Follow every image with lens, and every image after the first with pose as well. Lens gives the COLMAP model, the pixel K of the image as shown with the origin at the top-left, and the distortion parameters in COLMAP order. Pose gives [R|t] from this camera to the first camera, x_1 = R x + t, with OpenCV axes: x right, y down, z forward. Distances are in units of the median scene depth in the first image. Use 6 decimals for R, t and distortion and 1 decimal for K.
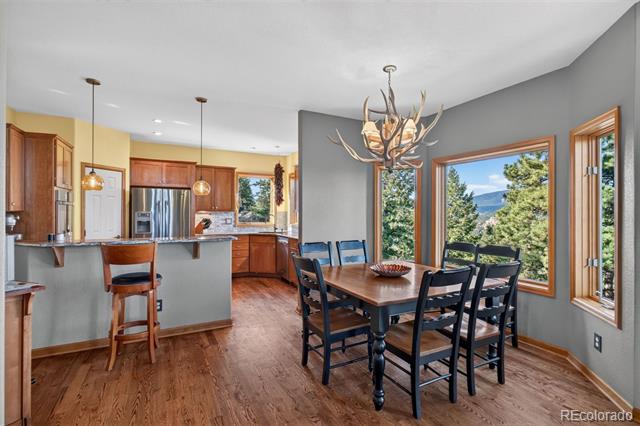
lens RADIAL K [[294.1, 0, 318.3], [0, 294.1, 211.6], [0, 0, 1]] dist [-0.002215, -0.000257]
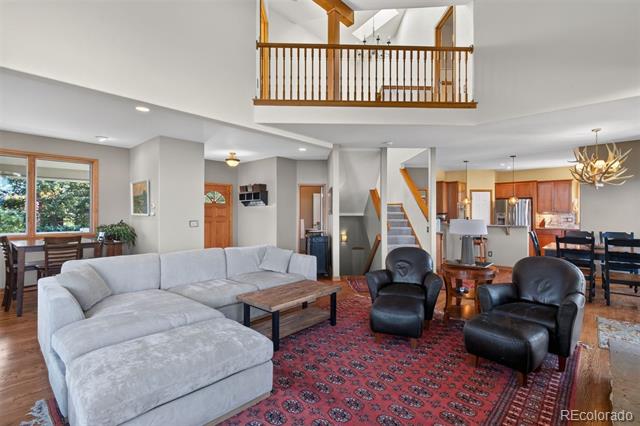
lens RADIAL K [[294.1, 0, 319.0], [0, 294.1, 212.1], [0, 0, 1]] dist [-0.002215, -0.000257]
pose [[0.307242, -0.002805, -0.951627, 0.758740], [0.002770, 0.999994, -0.002053, -0.002762], [0.951628, -0.002005, 0.307248, -0.596767]]
